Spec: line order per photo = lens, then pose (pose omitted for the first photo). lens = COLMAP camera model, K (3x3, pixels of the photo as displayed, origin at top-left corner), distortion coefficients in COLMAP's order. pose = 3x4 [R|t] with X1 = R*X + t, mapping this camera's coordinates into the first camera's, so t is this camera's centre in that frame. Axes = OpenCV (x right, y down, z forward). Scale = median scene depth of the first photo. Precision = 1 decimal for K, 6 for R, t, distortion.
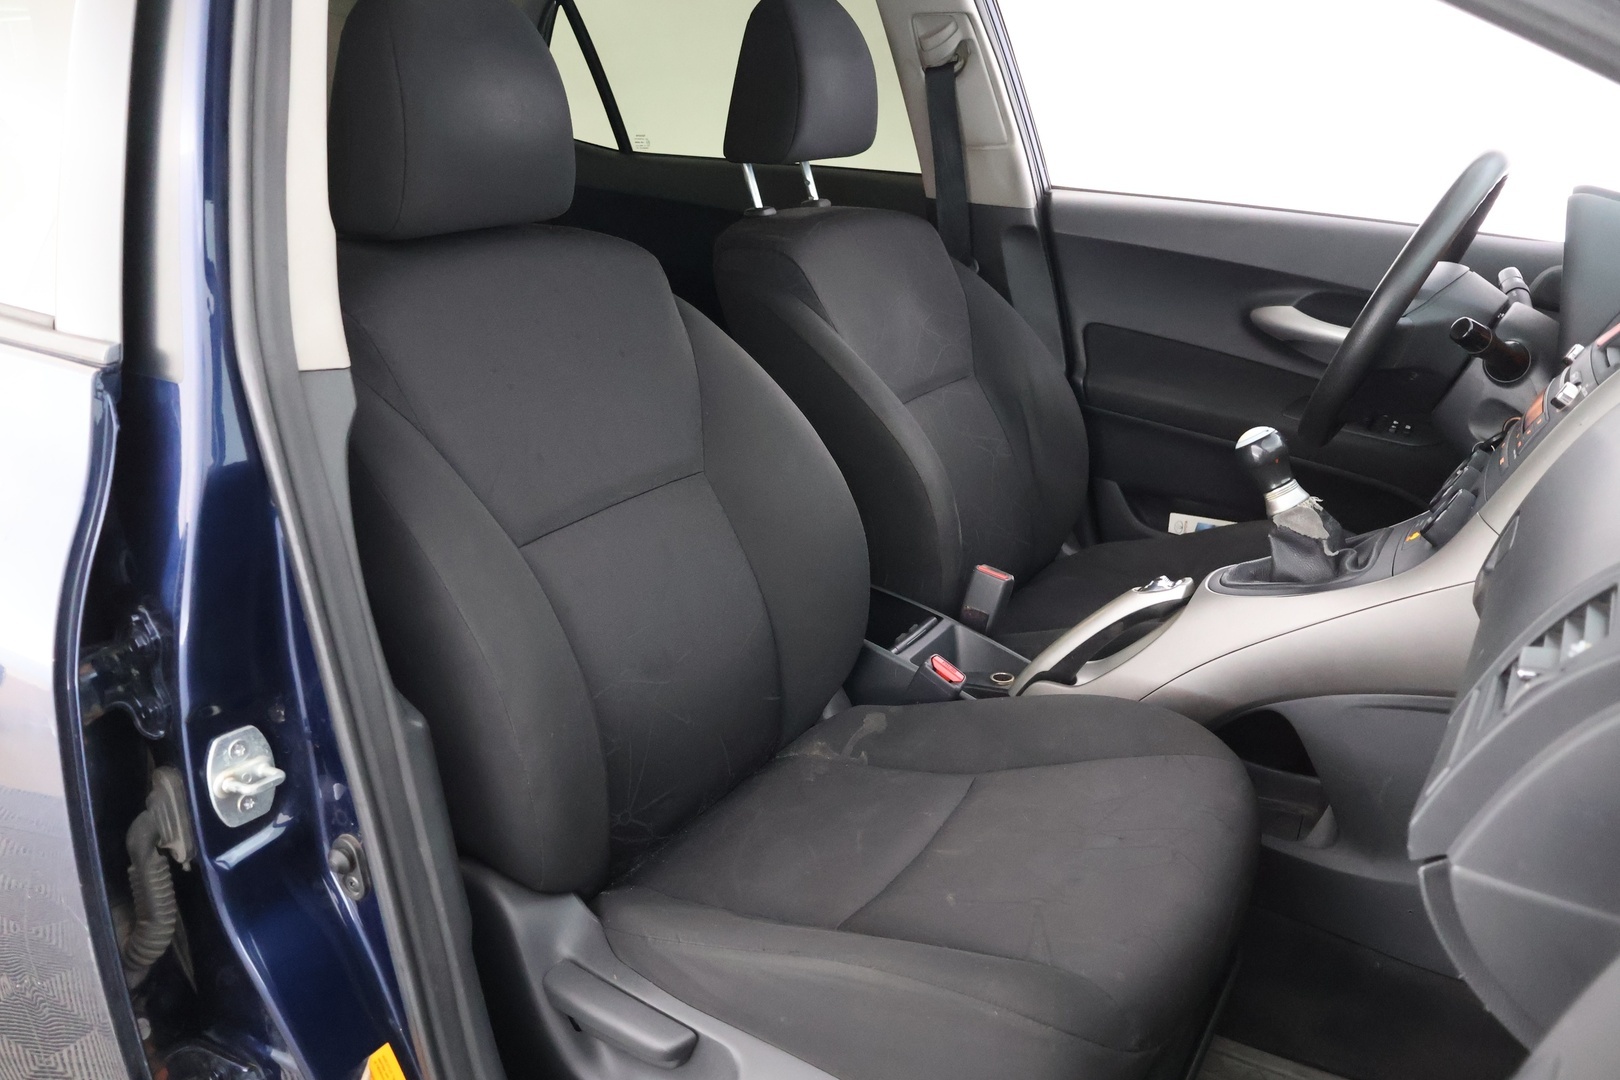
lens RADIAL K [[1349.6, 0, 810.0], [0, 1349.6, 540.0], [0, 0, 1]] dist [-0.000963, -0.003663]
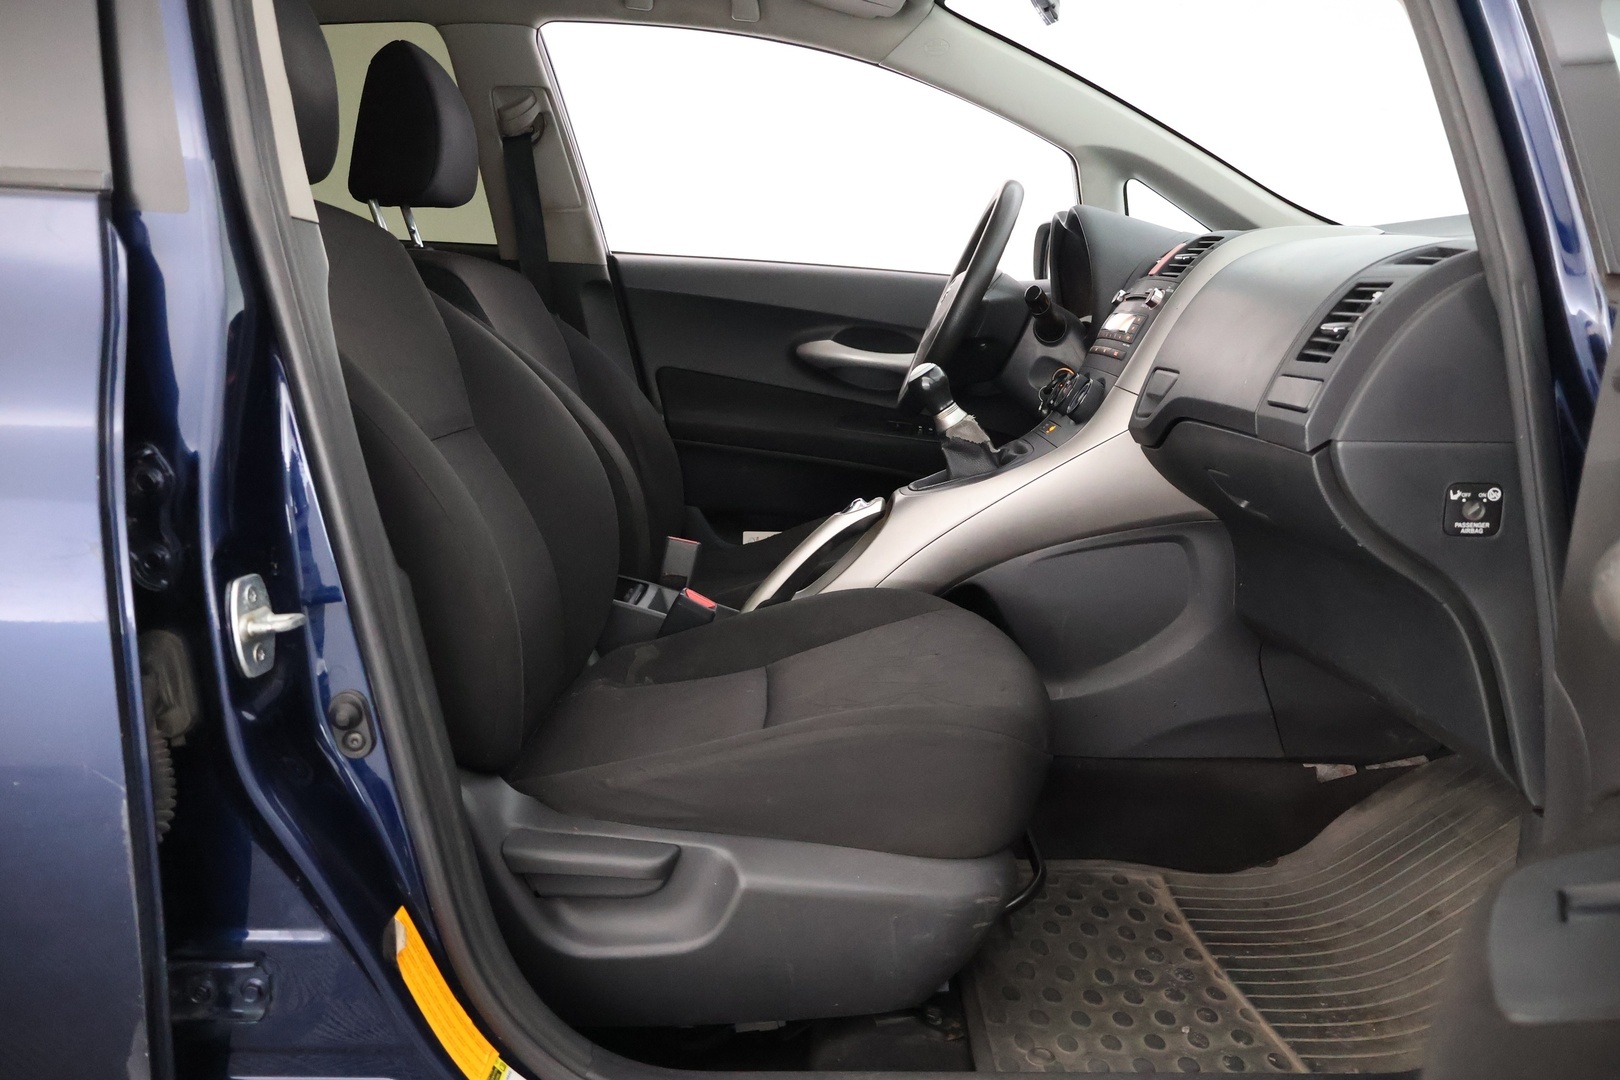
lens RADIAL K [[1349.6, 0, 810.0], [0, 1349.6, 540.0], [0, 0, 1]] dist [-0.000963, -0.003663]
pose [[0.872672, -0.081374, 0.481478, -0.362778], [0.154156, 0.981503, -0.113523, 0.194608], [-0.463334, 0.173291, 0.869075, -0.021067]]
